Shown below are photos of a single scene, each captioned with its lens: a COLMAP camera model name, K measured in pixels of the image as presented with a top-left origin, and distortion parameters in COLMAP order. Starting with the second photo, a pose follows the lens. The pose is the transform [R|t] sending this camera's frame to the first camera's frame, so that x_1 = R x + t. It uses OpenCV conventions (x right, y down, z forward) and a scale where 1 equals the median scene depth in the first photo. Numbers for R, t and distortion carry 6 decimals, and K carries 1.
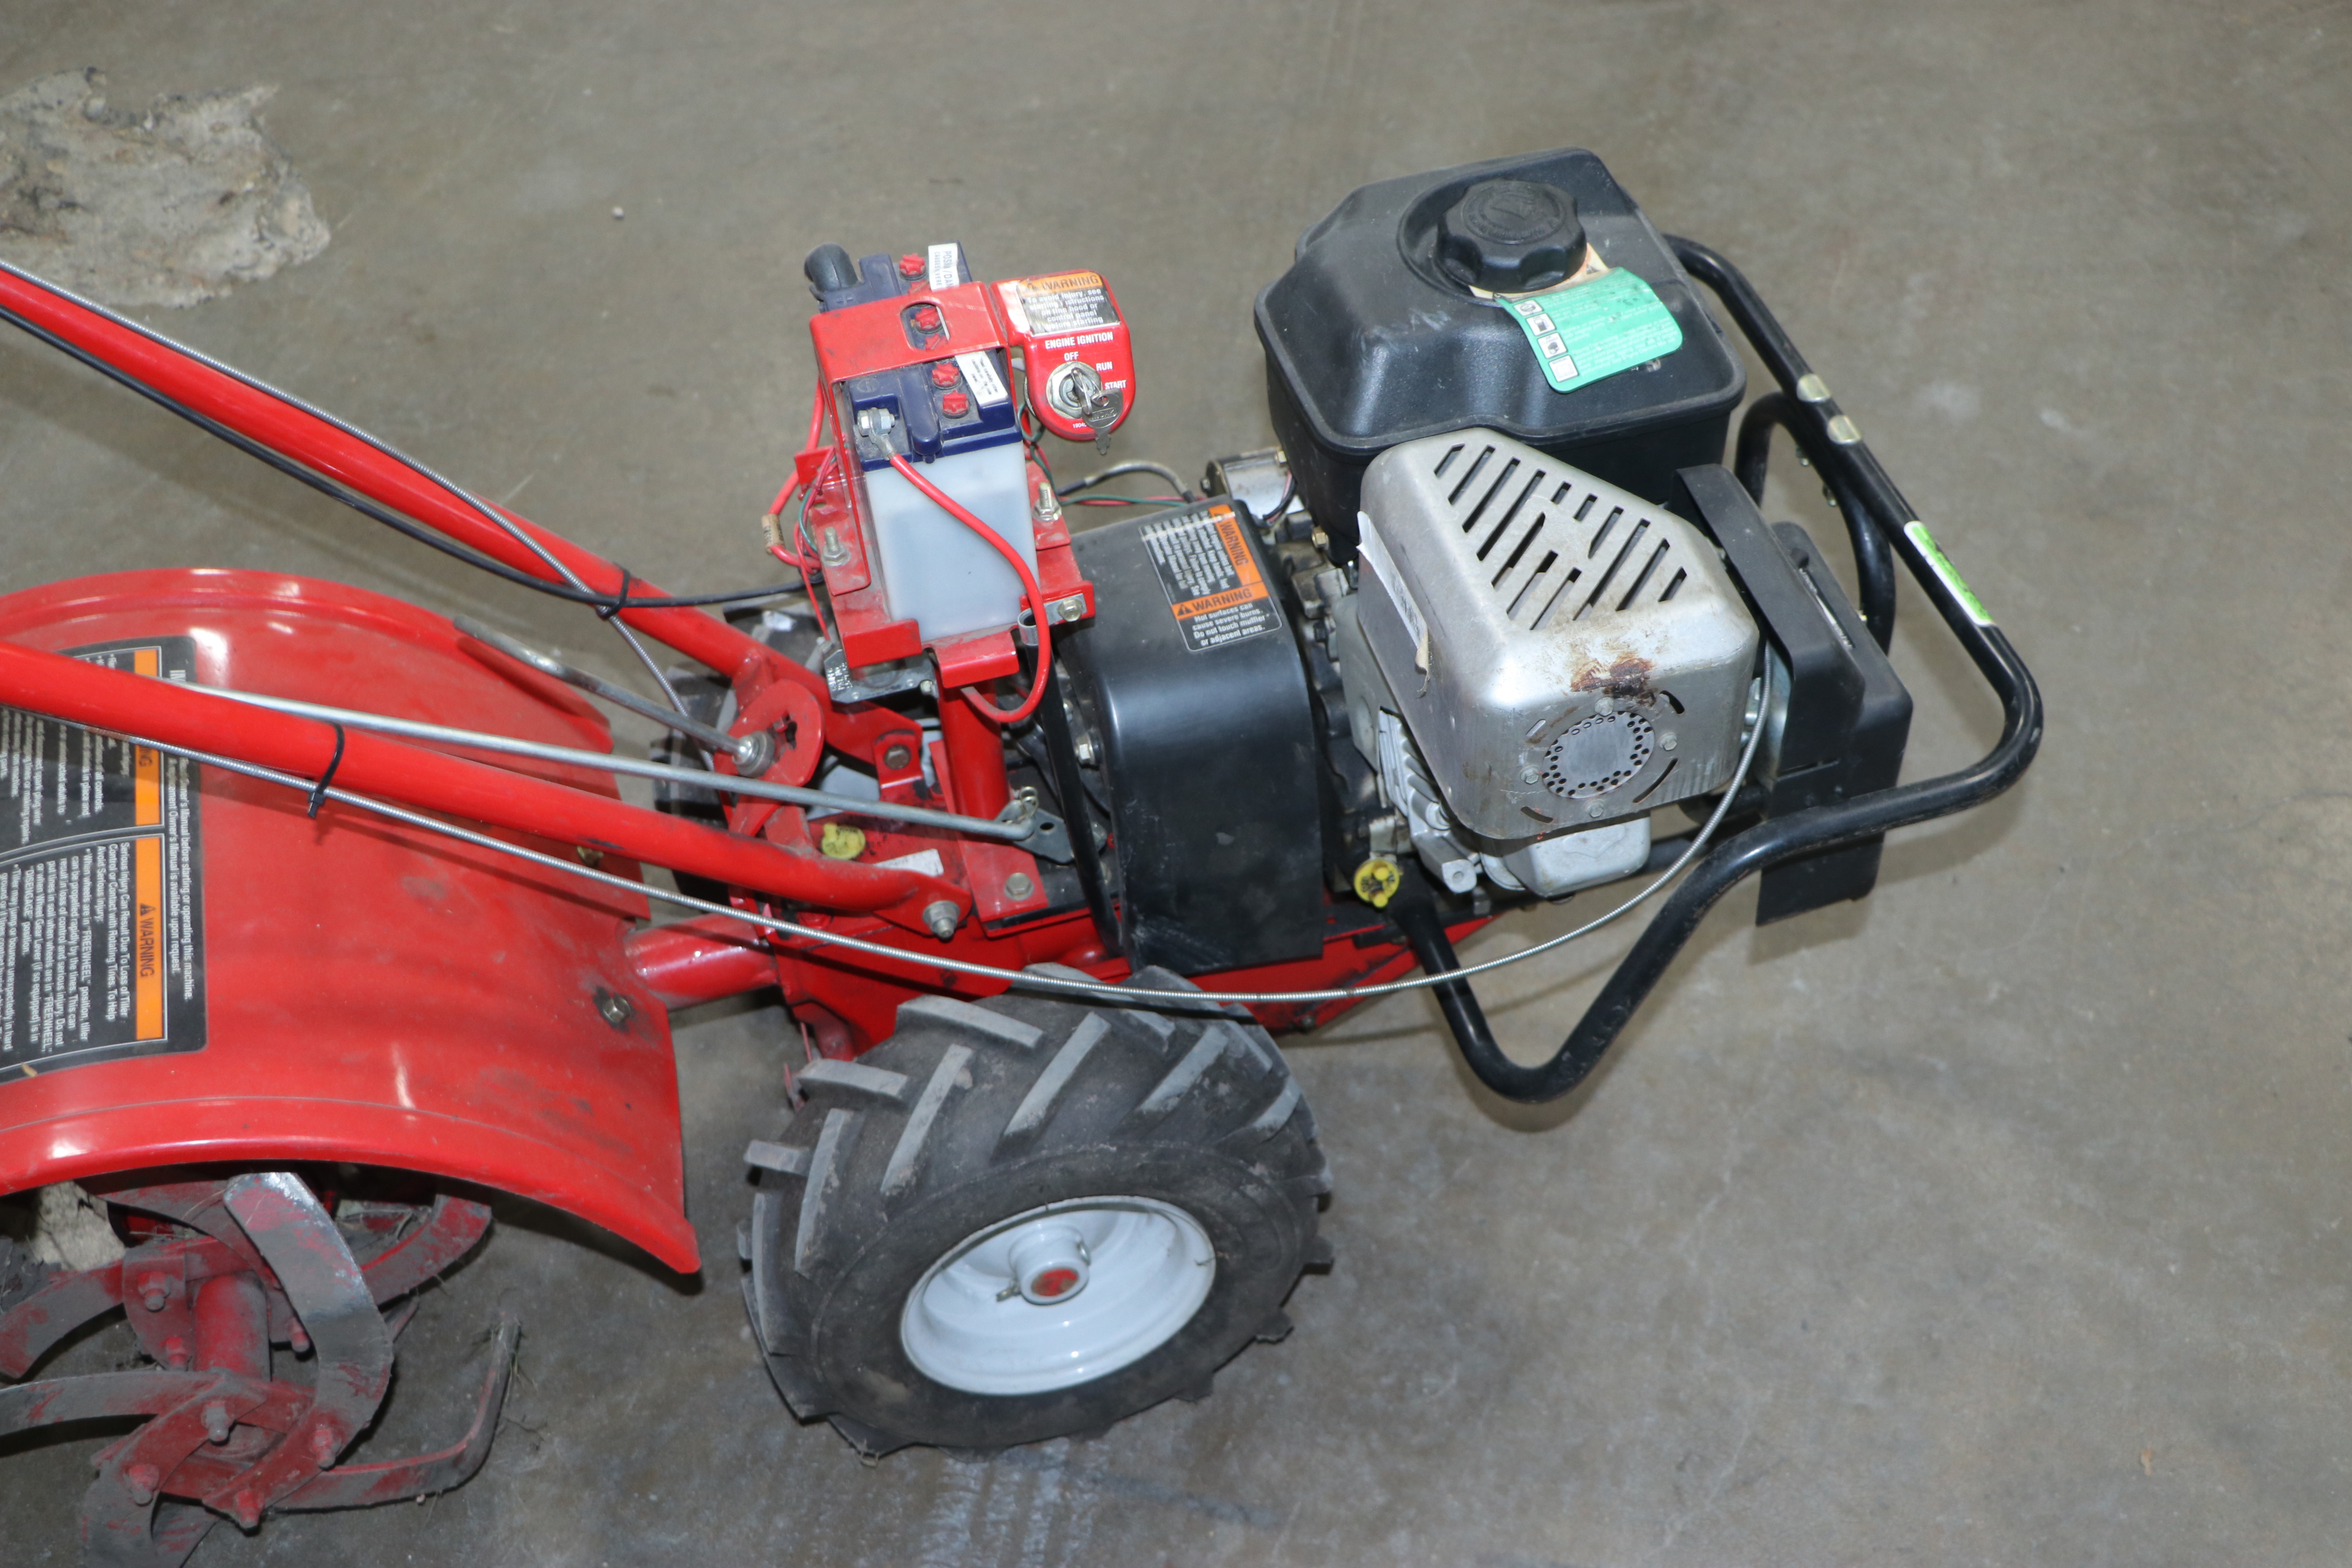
lens RADIAL K [[2870.9, 0, 1165.7], [0, 2870.9, 784.6], [0, 0, 1]] dist [0.009387, 0.000000]
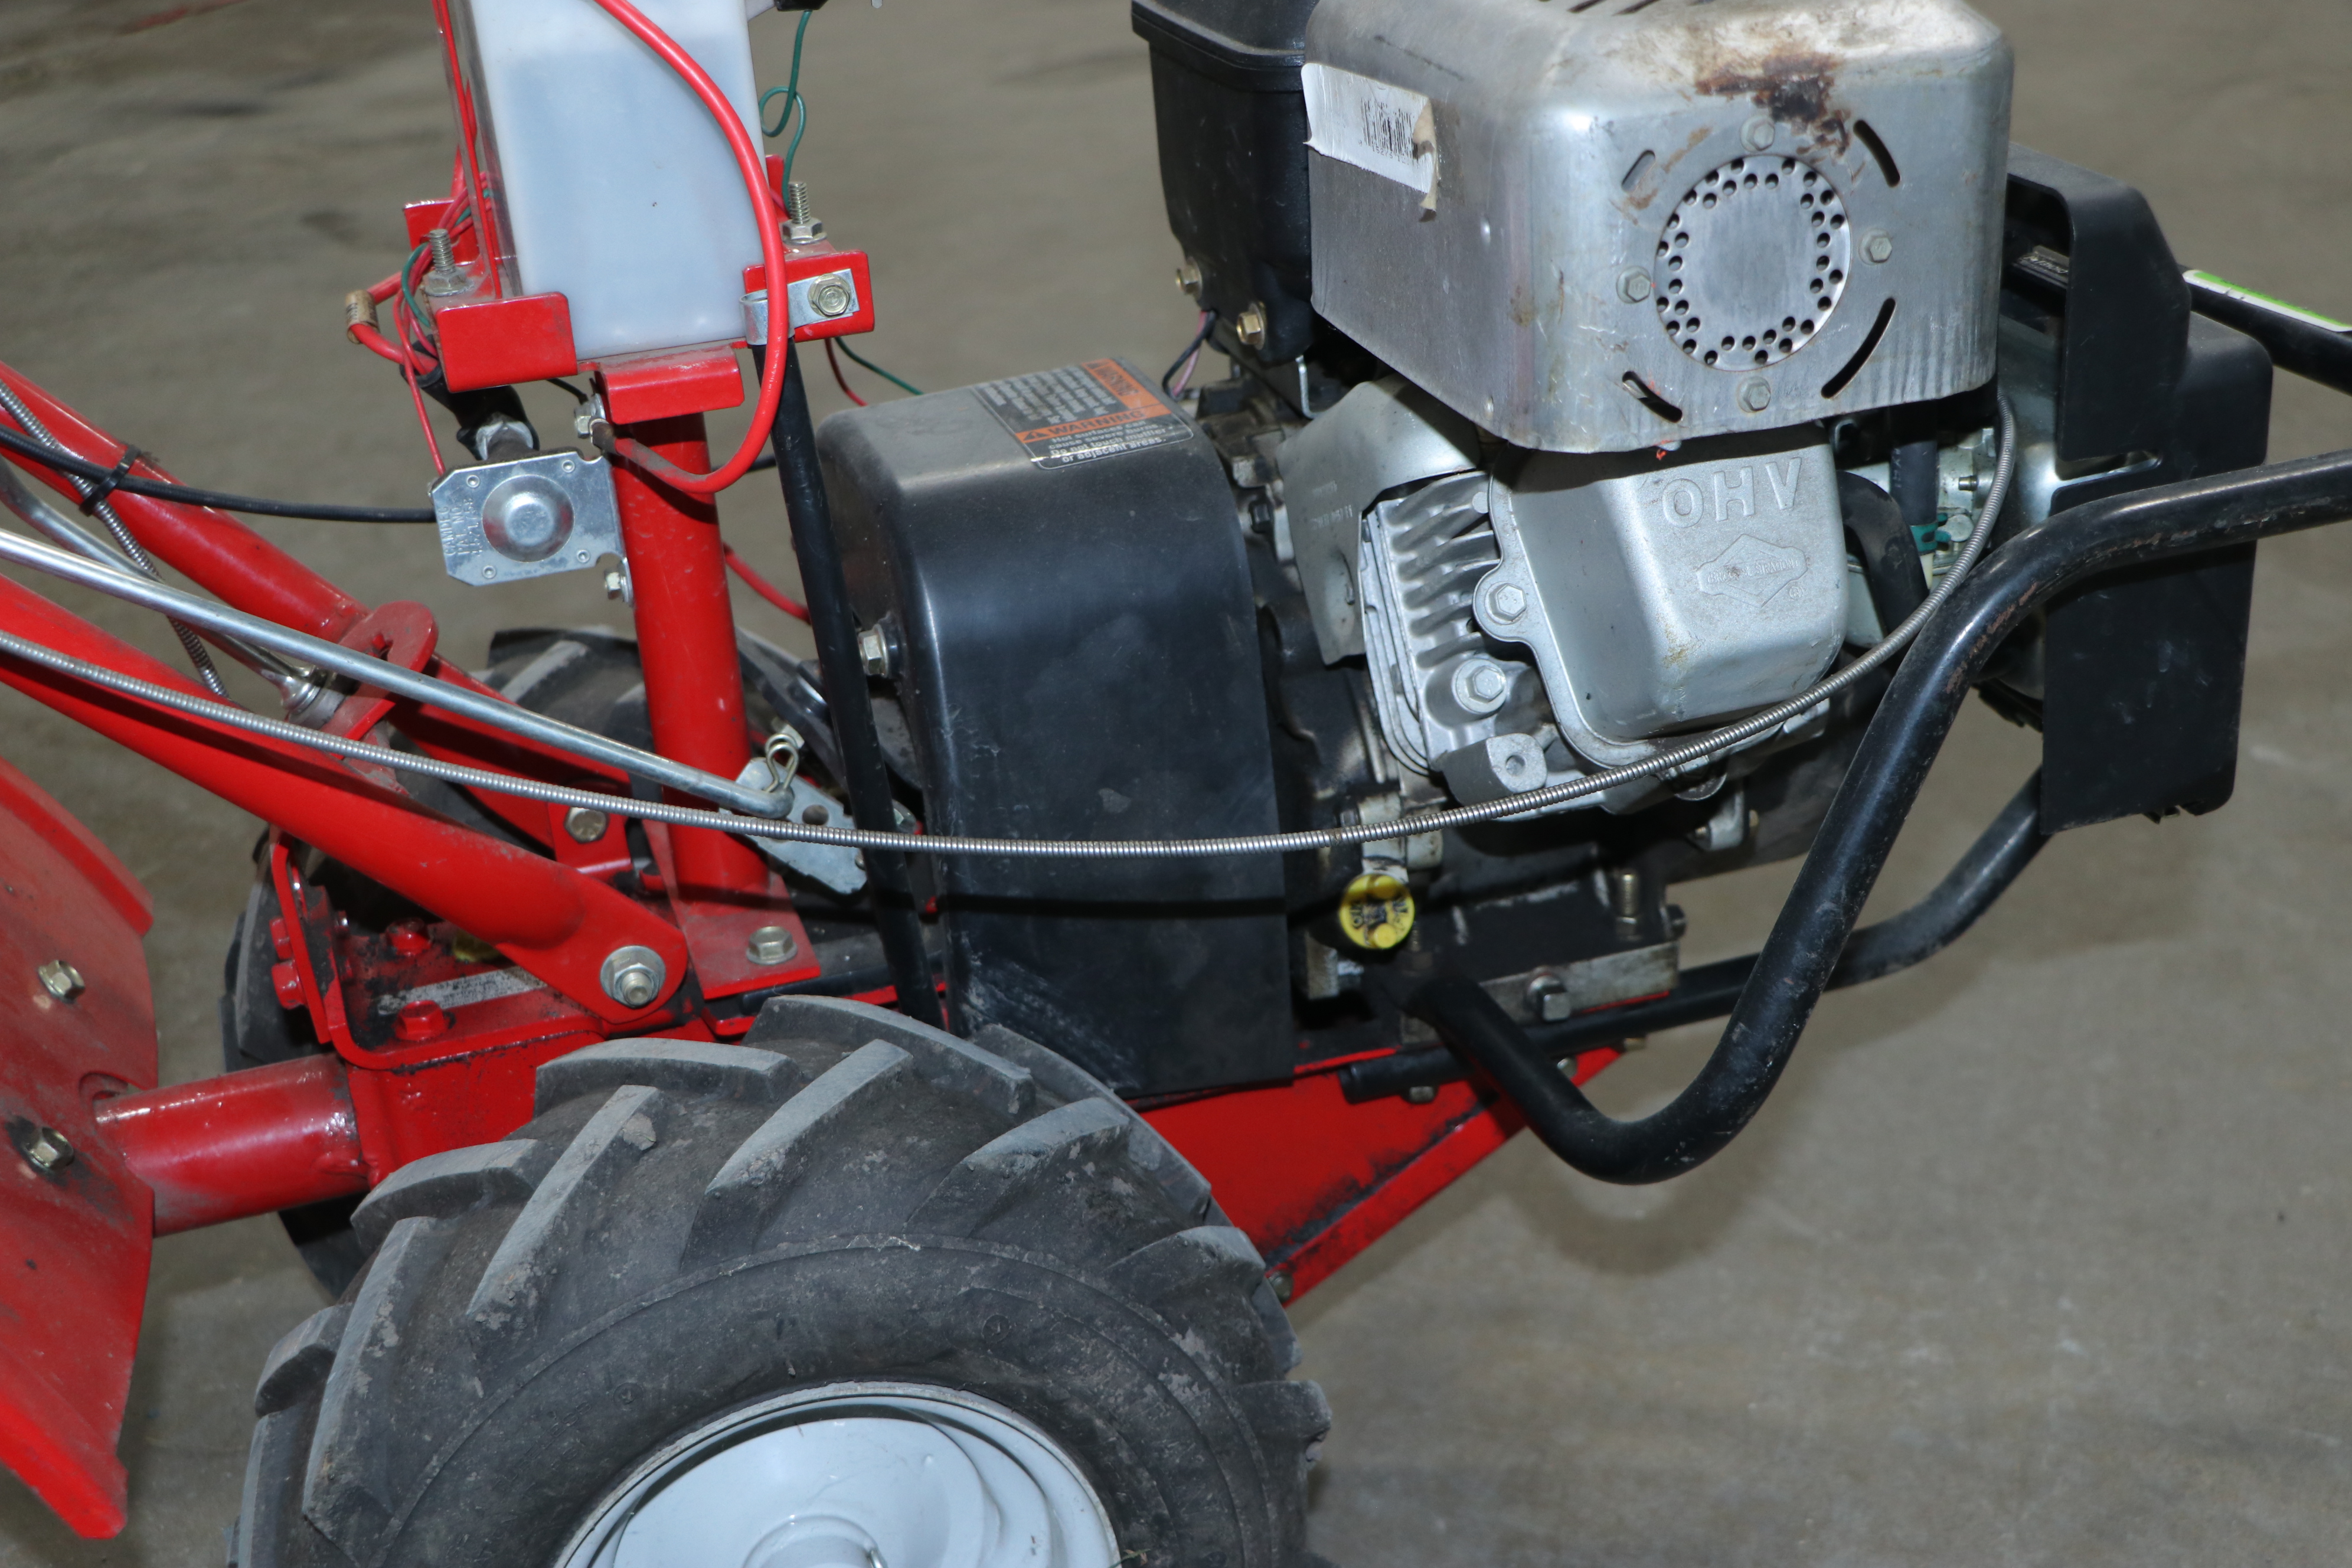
lens RADIAL K [[3074.5, 0, 1183.4], [0, 3074.5, 783.1], [0, 0, 1]] dist [0.034611, 0.000000]
pose [[0.999241, -0.030655, 0.024018, 0.020343], [0.037635, 0.918664, -0.393242, 0.271247], [-0.010010, 0.393848, 0.919121, 0.431037]]
